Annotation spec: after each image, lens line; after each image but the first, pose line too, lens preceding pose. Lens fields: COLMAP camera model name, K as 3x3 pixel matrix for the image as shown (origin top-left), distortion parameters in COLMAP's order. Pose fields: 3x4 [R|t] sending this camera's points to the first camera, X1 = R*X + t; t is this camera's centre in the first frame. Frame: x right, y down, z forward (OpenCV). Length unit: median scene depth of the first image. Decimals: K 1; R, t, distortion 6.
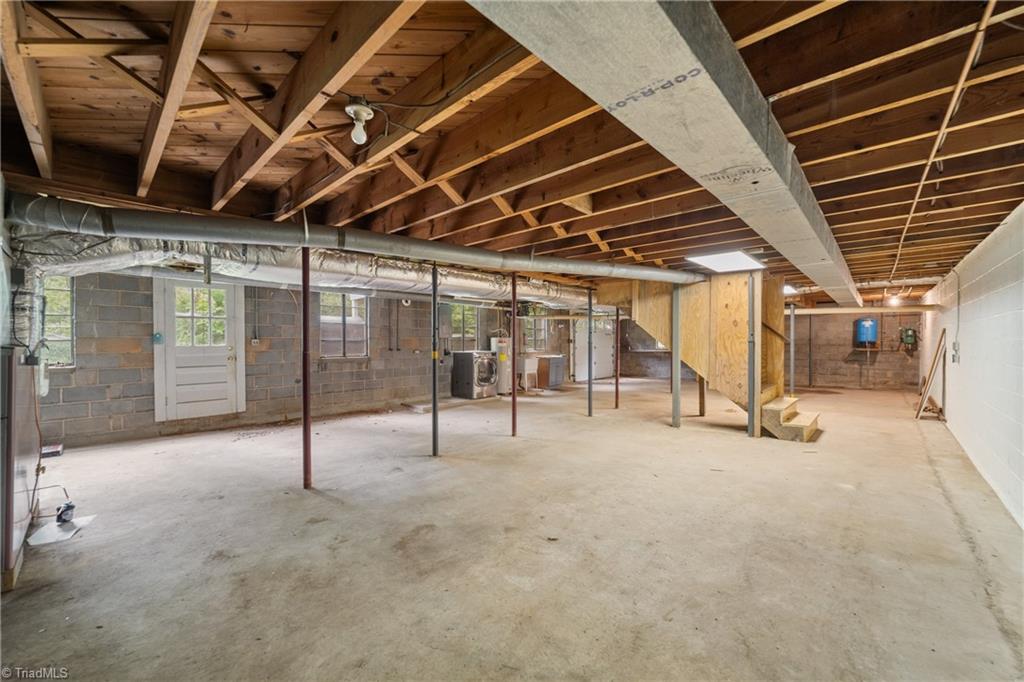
lens RADIAL K [[394.0, 0, 520.4], [0, 394.0, 342.8], [0, 0, 1]] dist [-0.022879, 0.007026]
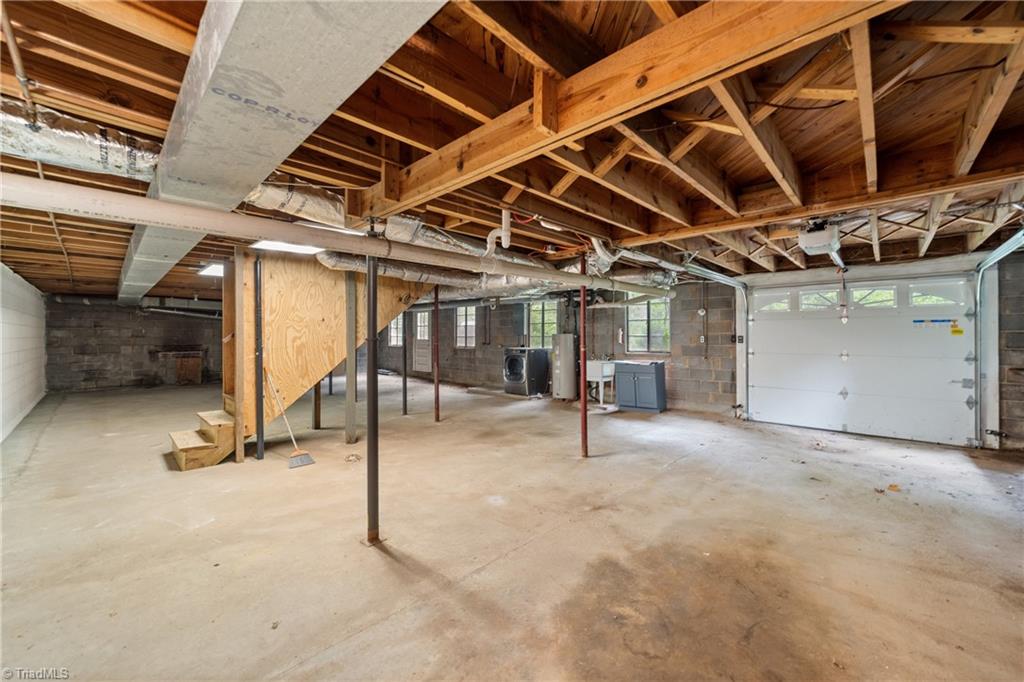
lens RADIAL K [[394.0, 0, 520.4], [0, 394.0, 342.8], [0, 0, 1]] dist [-0.022879, 0.007026]
pose [[-0.001910, 0.014600, -0.999892, 0.998122], [-0.008337, 0.999858, 0.014615, -0.006723], [0.999963, 0.008364, -0.001788, 1.110085]]
